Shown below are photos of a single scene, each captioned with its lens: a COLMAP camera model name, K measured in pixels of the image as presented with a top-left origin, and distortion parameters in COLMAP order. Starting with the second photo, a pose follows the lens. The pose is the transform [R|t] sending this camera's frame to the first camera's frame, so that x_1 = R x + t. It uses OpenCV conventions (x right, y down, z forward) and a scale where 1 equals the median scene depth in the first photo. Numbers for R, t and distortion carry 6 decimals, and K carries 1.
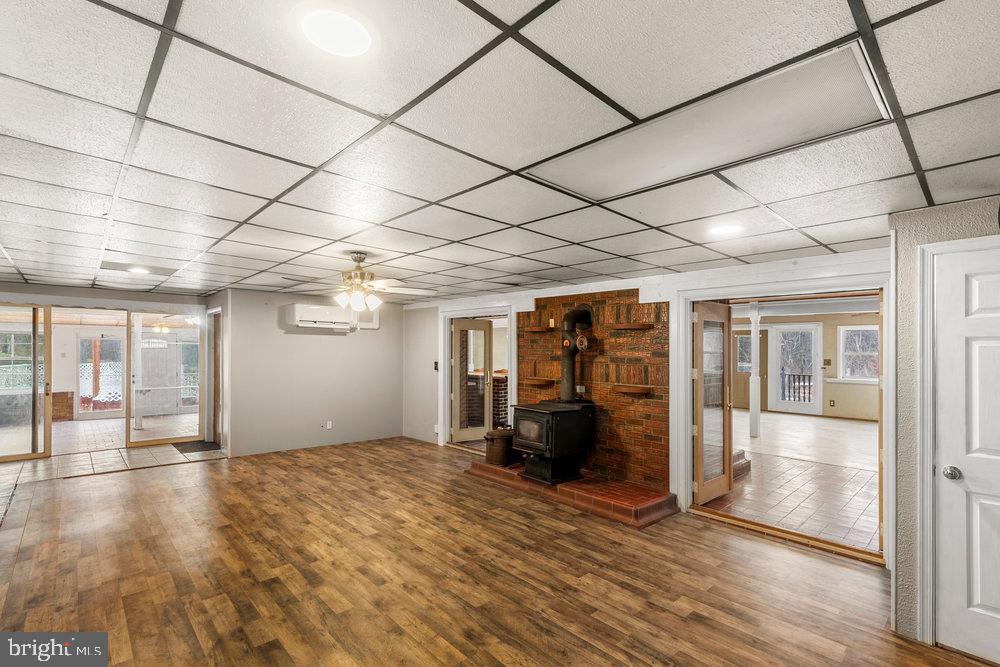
lens RADIAL K [[462.5, 0, 513.8], [0, 462.5, 352.9], [0, 0, 1]] dist [0.002309, -0.000072]
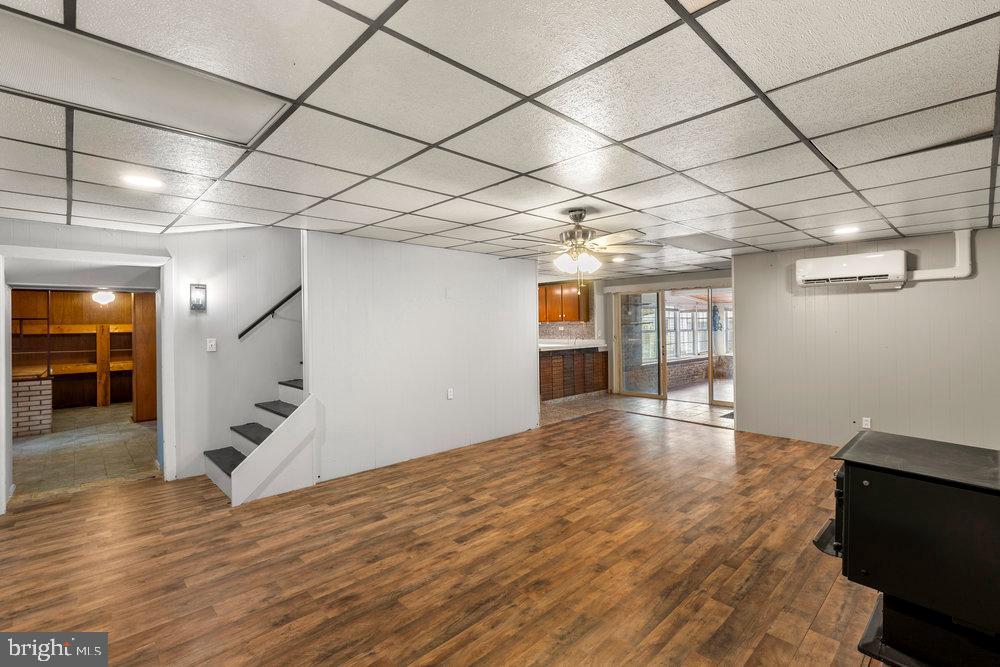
lens RADIAL K [[448.5, 0, 500.0], [0, 448.5, 333.5], [0, 0, 1]] dist [0.002096, 0.000061]
pose [[-0.011713, 0.010043, -0.999881, 0.464148], [0.008898, 0.999911, 0.009939, 0.012982], [0.999892, -0.008780, -0.011801, 0.713963]]
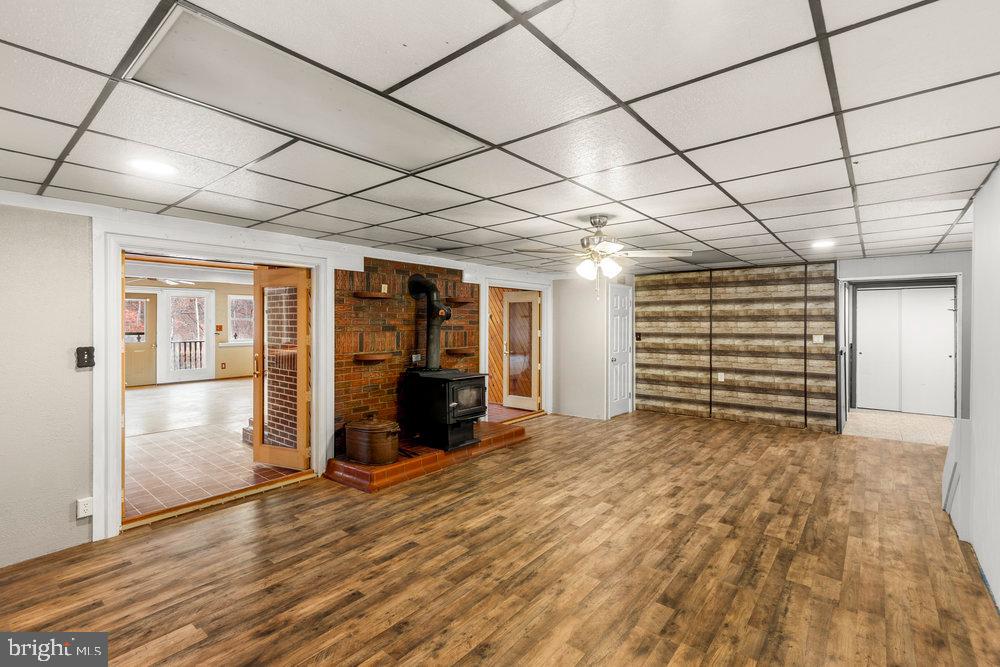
lens RADIAL K [[453.6, 0, 506.8], [0, 453.6, 316.4], [0, 0, 1]] dist [-0.000334, -0.000478]
pose [[-0.125940, 0.000347, 0.992038, -1.018916], [0.001695, 0.999999, -0.000135, -0.013817], [-0.992036, 0.001664, -0.125941, 1.088886]]
